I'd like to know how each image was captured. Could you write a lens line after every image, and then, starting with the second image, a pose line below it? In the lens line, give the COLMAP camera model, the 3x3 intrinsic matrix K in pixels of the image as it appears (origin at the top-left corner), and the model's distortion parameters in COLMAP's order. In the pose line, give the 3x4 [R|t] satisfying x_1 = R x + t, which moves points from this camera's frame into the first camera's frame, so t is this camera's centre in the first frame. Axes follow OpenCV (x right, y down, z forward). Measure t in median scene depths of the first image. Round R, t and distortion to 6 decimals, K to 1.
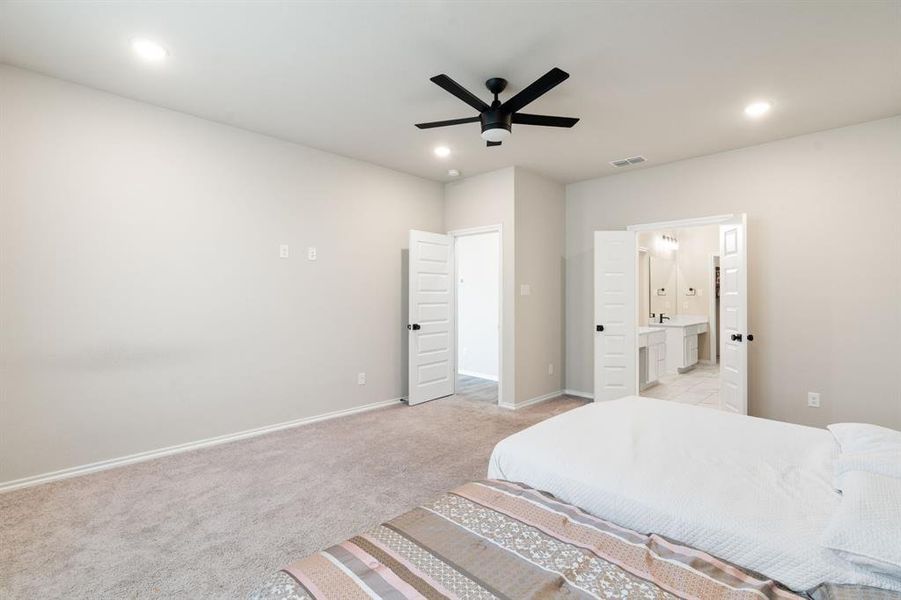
lens RADIAL K [[405.2, 0, 454.3], [0, 405.2, 291.9], [0, 0, 1]] dist [-0.004859, 0.000312]
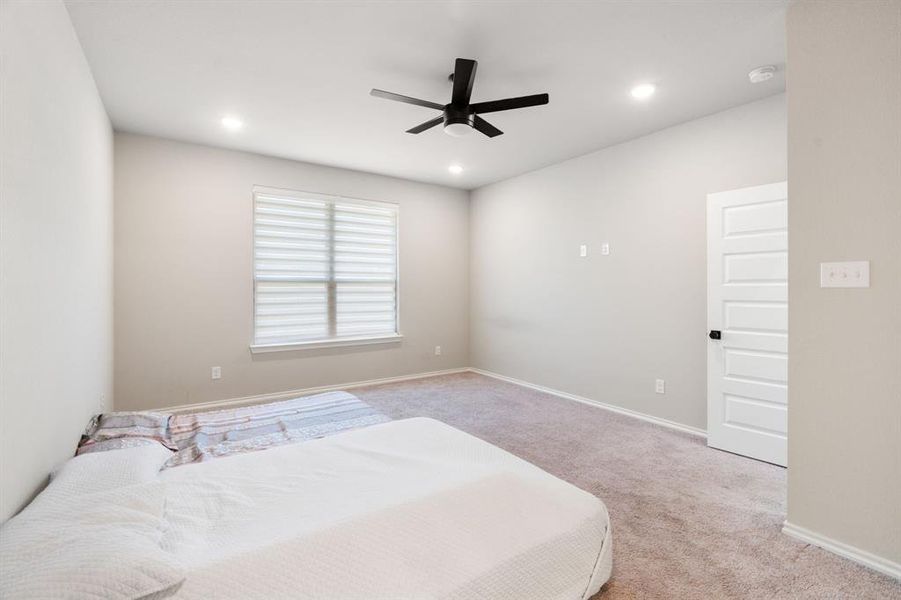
lens RADIAL K [[405.2, 0, 454.3], [0, 405.2, 291.9], [0, 0, 1]] dist [-0.004859, 0.000312]
pose [[-0.174962, 0.005904, -0.984557, 0.766298], [0.006755, 0.999966, 0.004796, 0.008513], [0.984552, -0.005811, -0.174996, 0.802781]]
